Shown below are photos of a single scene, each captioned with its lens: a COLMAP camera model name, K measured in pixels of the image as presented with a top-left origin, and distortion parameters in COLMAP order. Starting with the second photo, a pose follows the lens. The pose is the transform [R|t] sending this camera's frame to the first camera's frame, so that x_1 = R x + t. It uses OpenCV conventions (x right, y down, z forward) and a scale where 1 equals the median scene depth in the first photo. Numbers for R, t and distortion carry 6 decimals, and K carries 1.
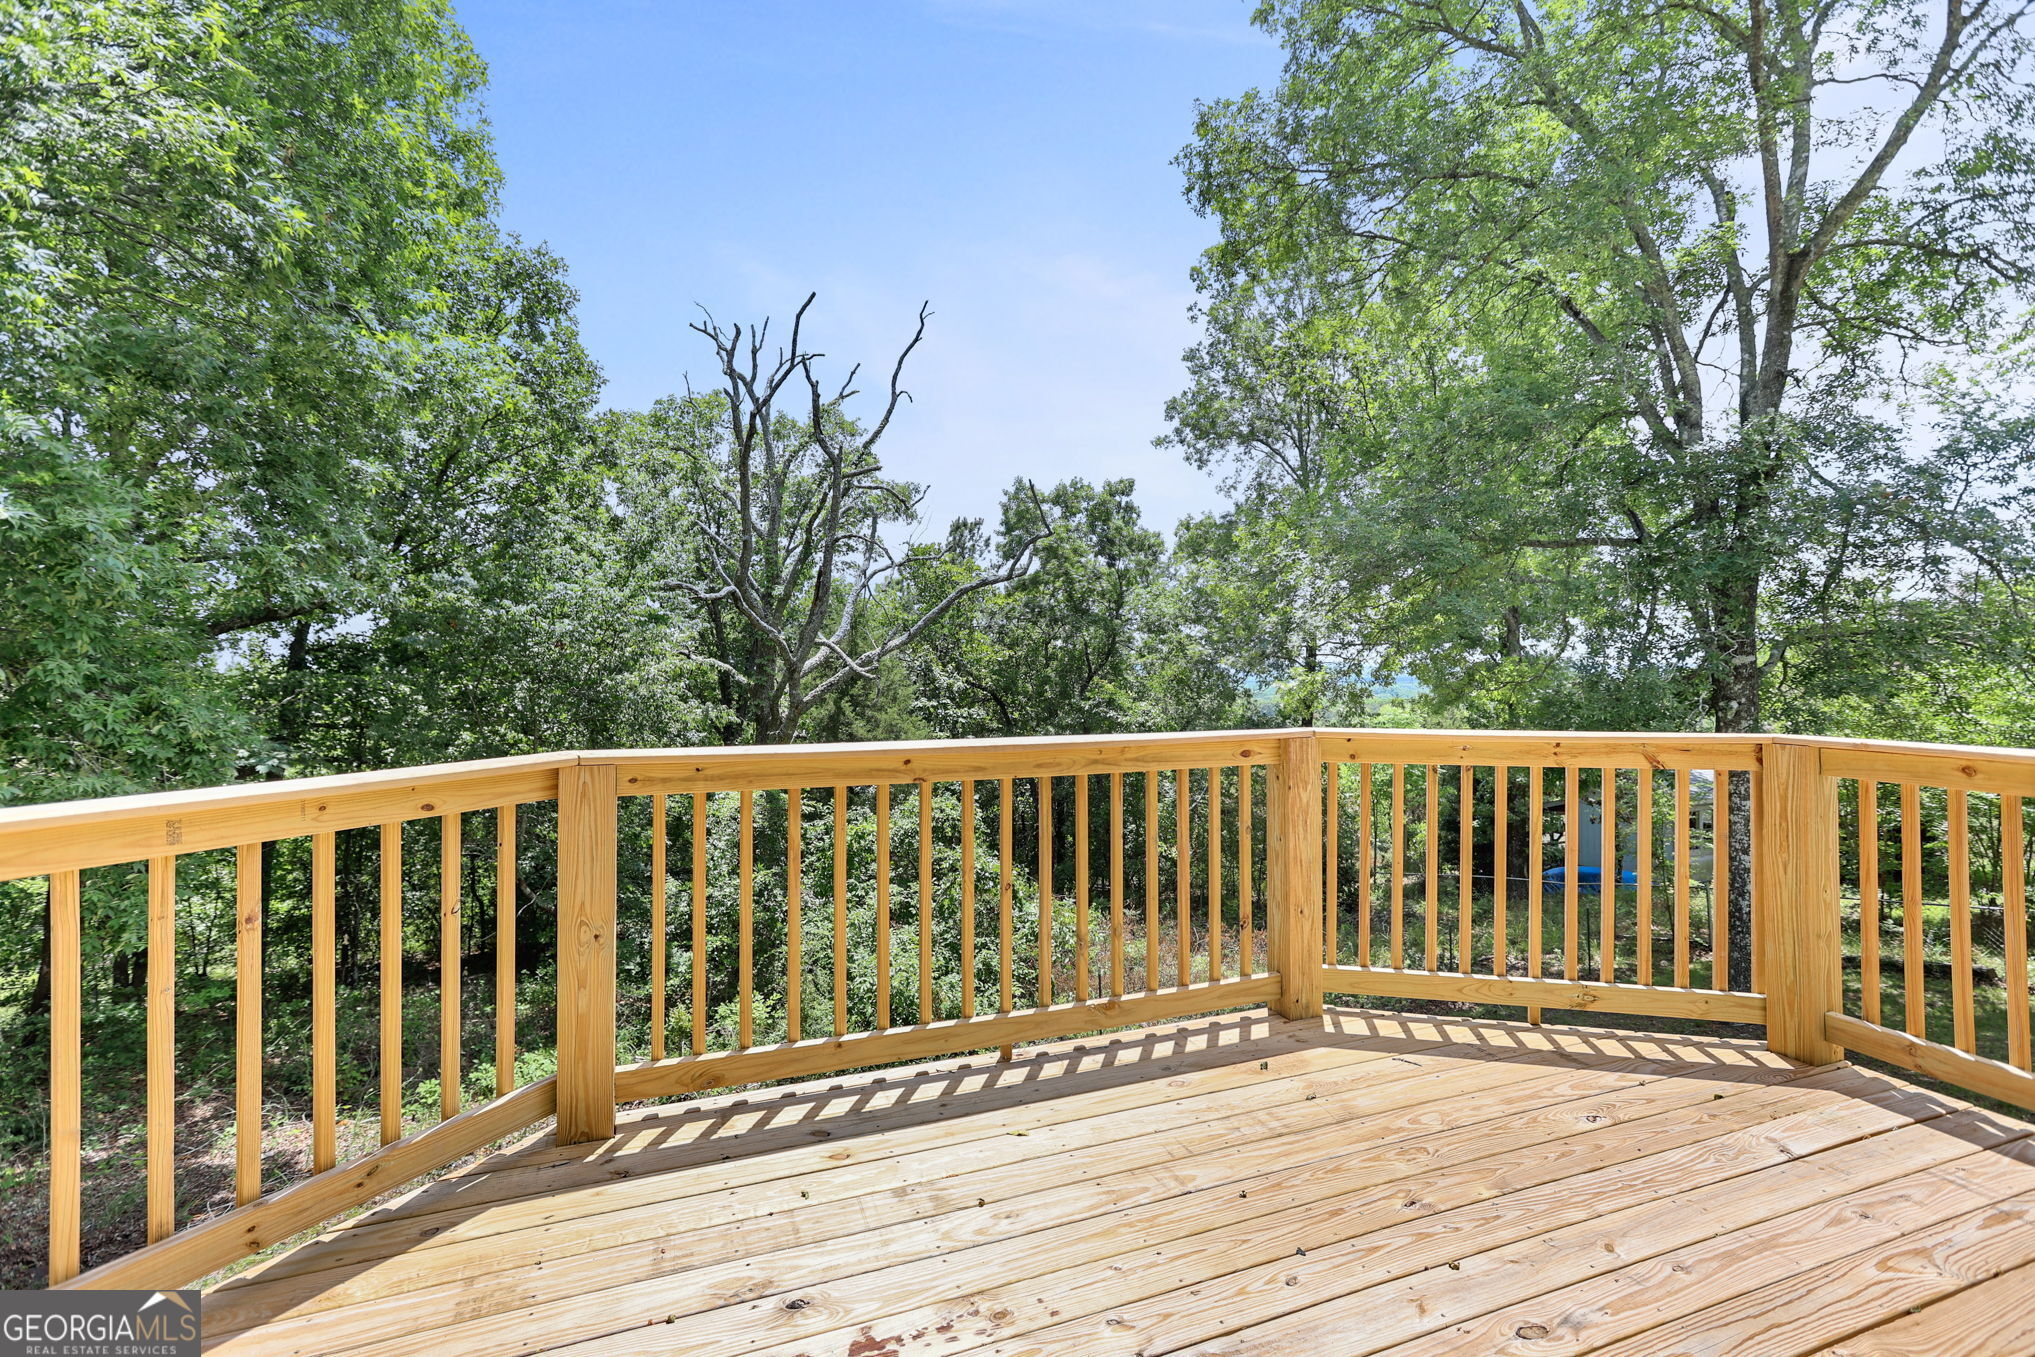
lens RADIAL K [[918.6, 0, 1015.1], [0, 918.6, 633.1], [0, 0, 1]] dist [-0.022683, 0.011124]
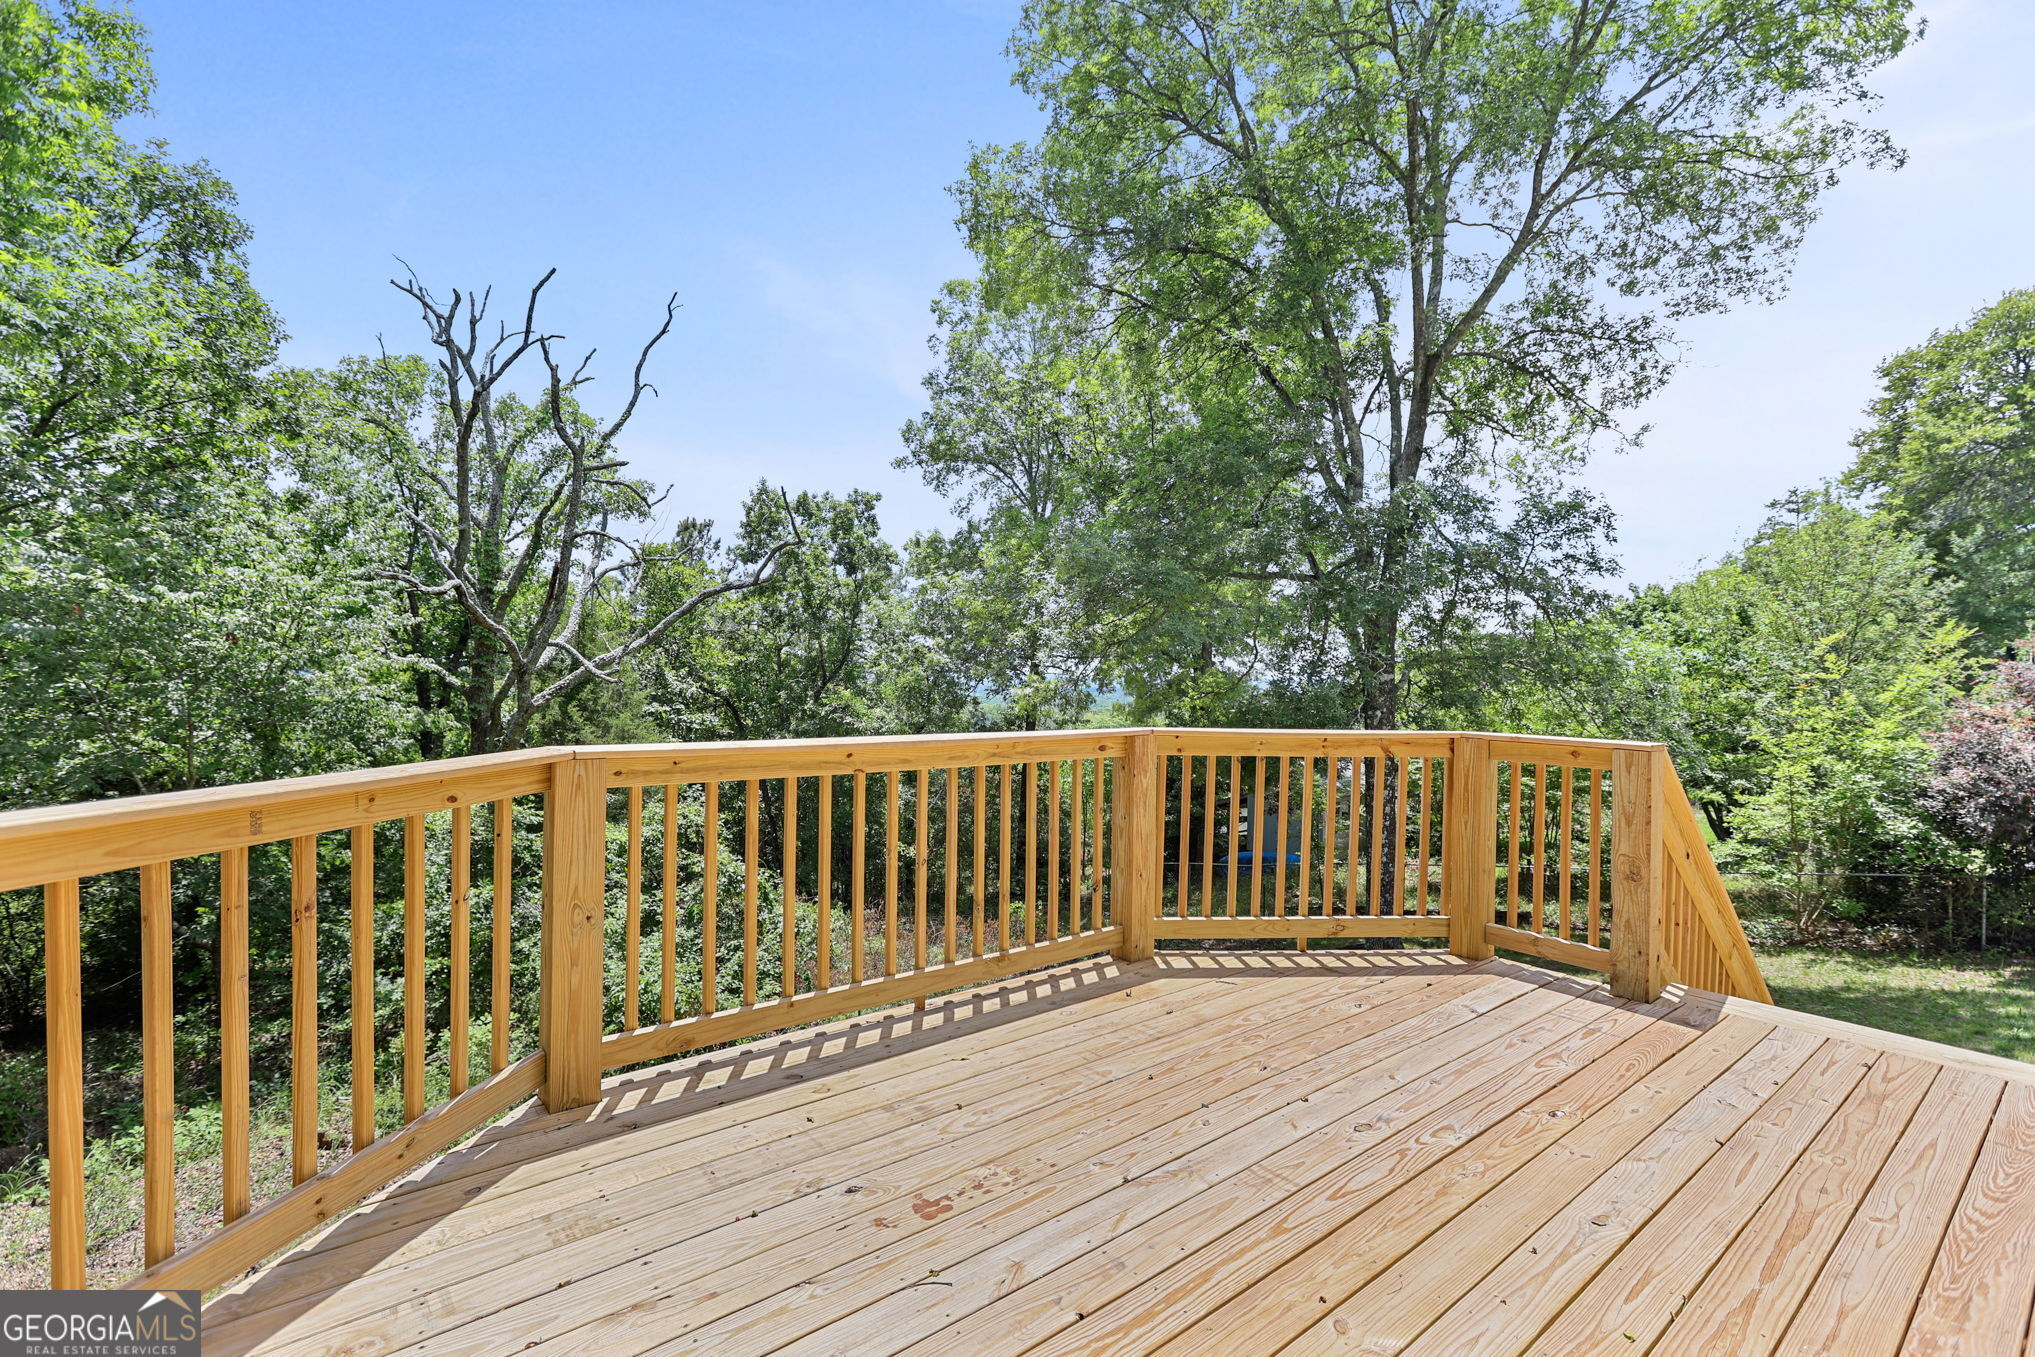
lens RADIAL K [[905.5, 0, 1001.6], [0, 905.5, 663.3], [0, 0, 1]] dist [-0.017945, 0.006645]
pose [[0.956372, 0.020289, 0.291445, -0.061097], [-0.027353, 0.999422, 0.020185, -0.000609], [-0.290867, -0.027277, 0.956375, -0.029905]]
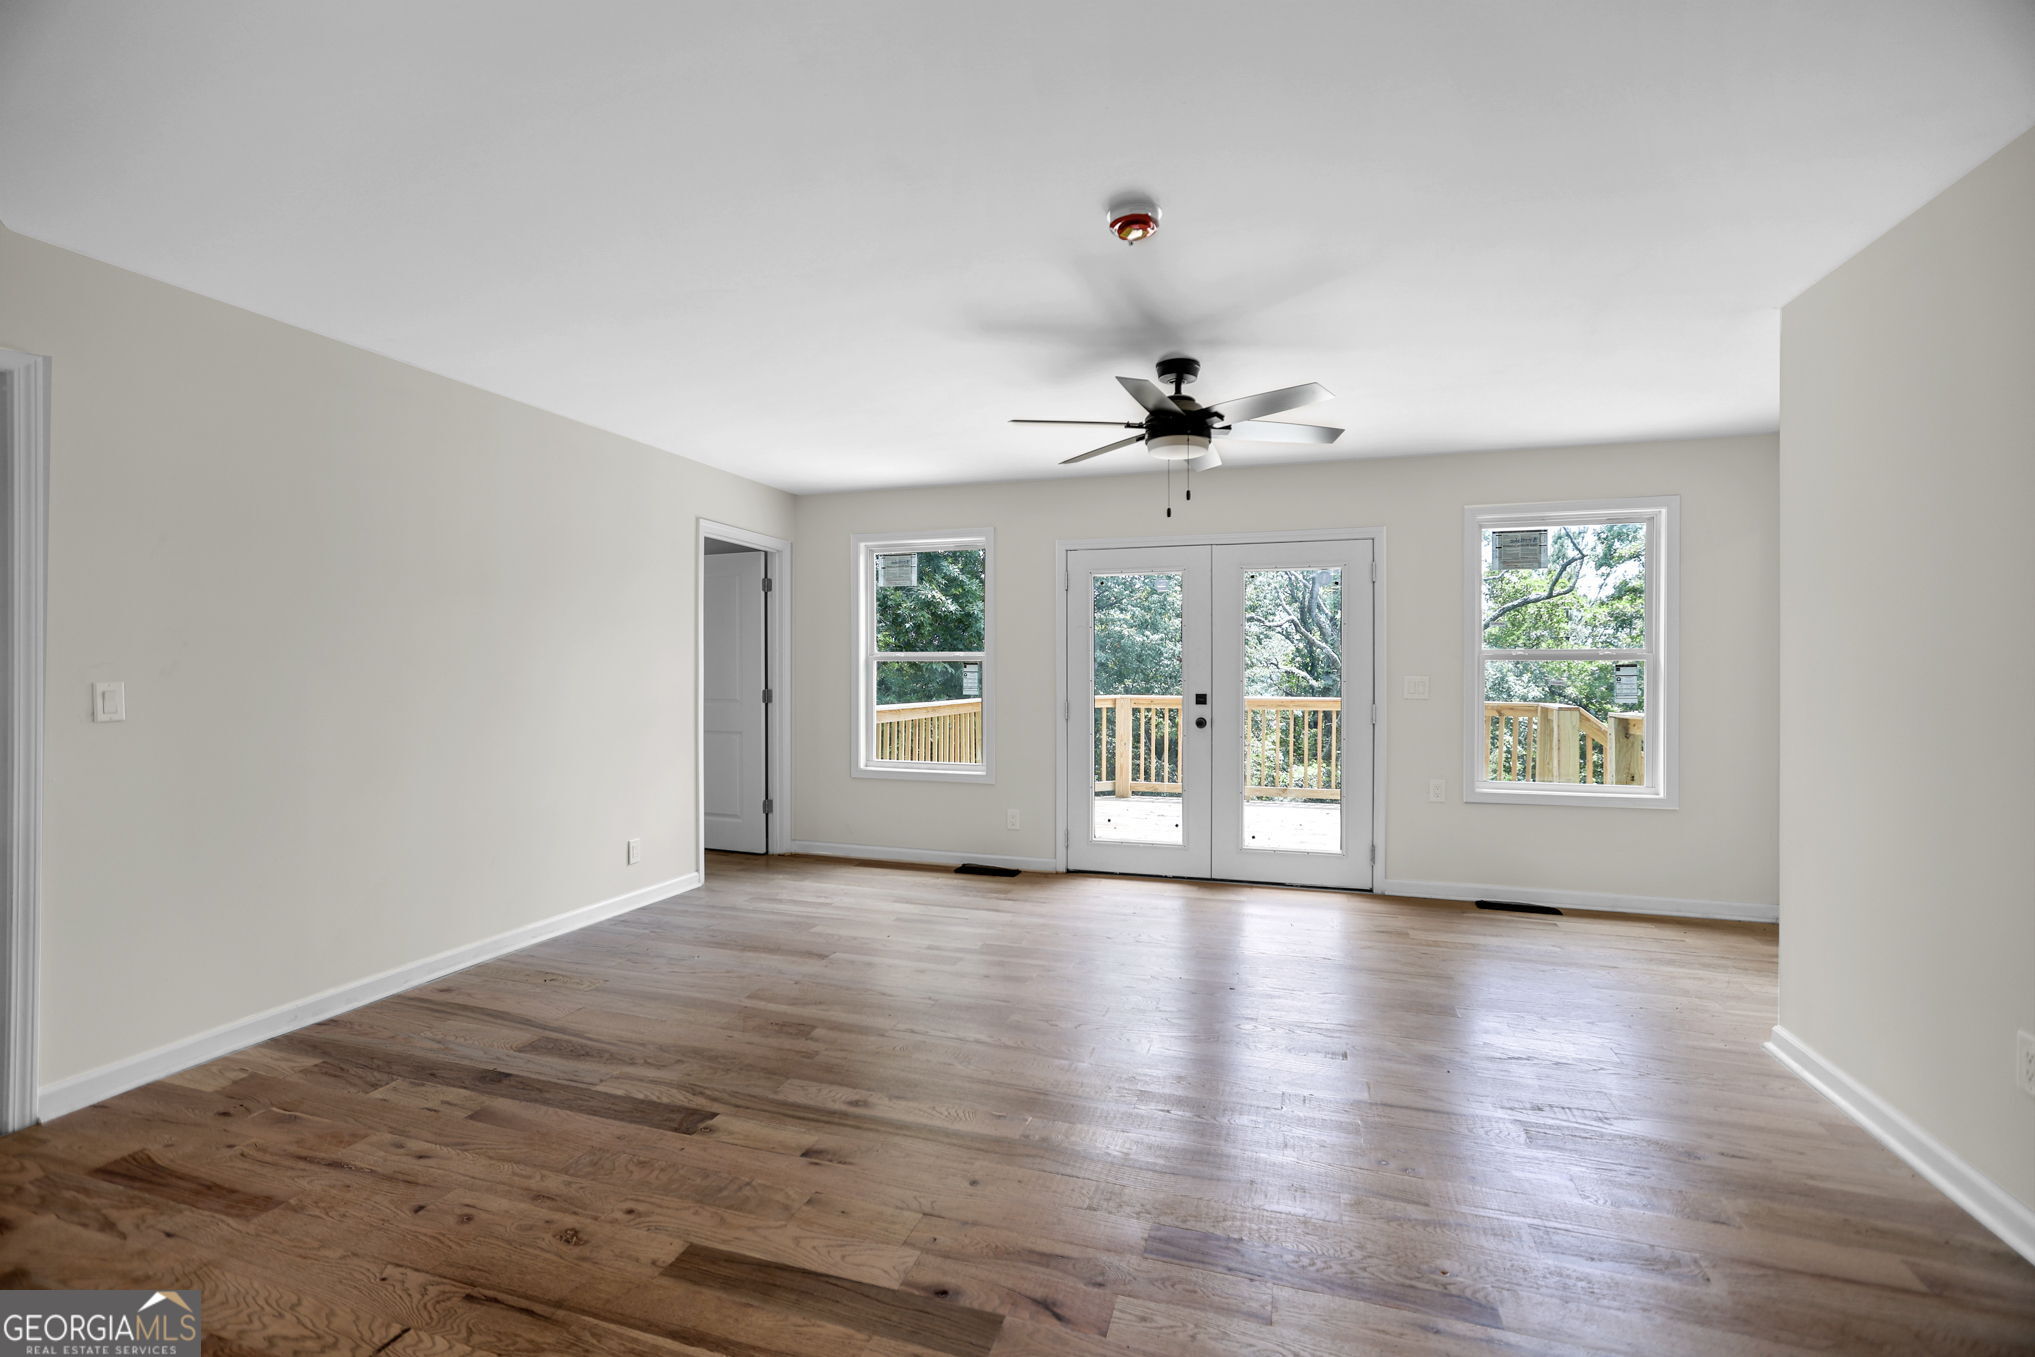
lens RADIAL K [[918.6, 0, 1019.0], [0, 918.6, 678.5], [0, 0, 1]] dist [-0.022683, 0.011124]
pose [[0.776645, 0.009519, -0.629866, 0.315361], [0.015931, 0.999269, 0.034745, -0.015273], [0.629737, -0.037019, 0.775926, -0.437683]]
